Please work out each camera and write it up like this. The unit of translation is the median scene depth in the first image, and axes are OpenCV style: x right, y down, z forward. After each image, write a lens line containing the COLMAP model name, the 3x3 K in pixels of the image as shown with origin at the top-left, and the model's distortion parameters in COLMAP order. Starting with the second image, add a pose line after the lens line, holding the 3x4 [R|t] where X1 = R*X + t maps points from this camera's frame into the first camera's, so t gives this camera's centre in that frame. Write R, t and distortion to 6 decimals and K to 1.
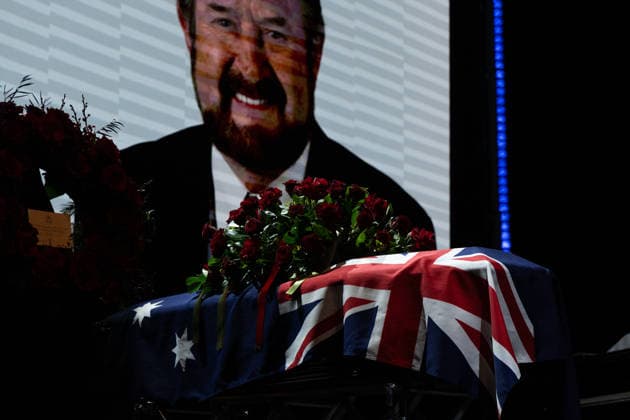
lens RADIAL K [[1586.1, 0, 314.8], [0, 1586.1, 232.4], [0, 0, 1]] dist [-0.008391, 0.156275]
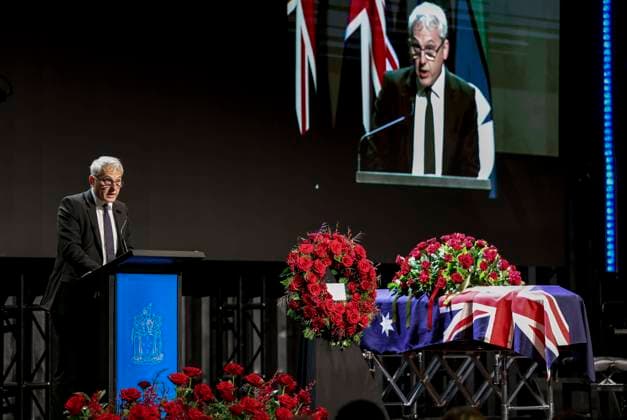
lens RADIAL K [[2228.5, 0, 302.9], [0, 2228.5, 208.6], [0, 0, 1]] dist [0.594466, 0.336665]
pose [[0.997450, -0.007870, -0.070938, 0.005479], [0.016702, 0.992044, 0.124781, -0.423496], [0.069391, -0.125647, 0.989645, -1.716213]]
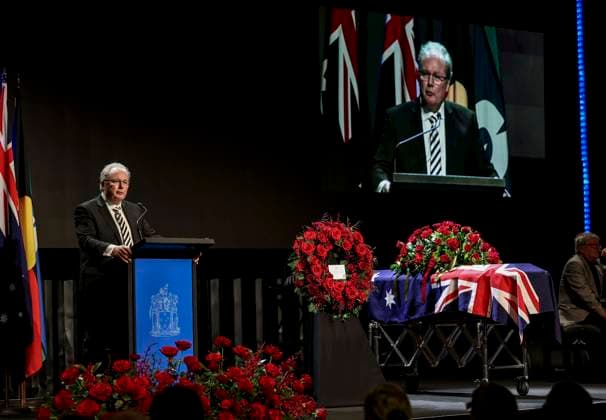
lens RADIAL K [[1524.1, 0, 303.2], [0, 1524.1, 234.7], [0, 0, 1]] dist [0.035723, 0.045209]
pose [[0.990367, -0.025246, -0.136147, 0.096632], [0.043458, 0.990230, 0.132501, -0.328922], [0.131472, -0.137141, 0.981788, -1.185420]]
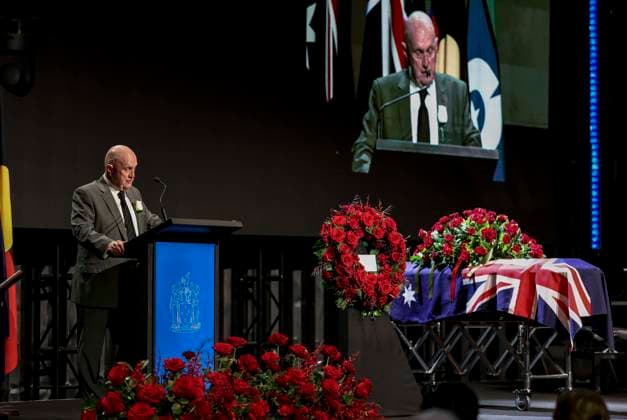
lens RADIAL K [[1805.6, 0, 313.5], [0, 1805.6, 210.0], [0, 0, 1]] dist [0.231196, 0.863349]
pose [[0.998689, 0.000710, -0.051192, -0.095406], [0.005895, 0.991659, 0.128756, -0.341327], [0.050857, -0.128889, 0.990354, -1.272608]]
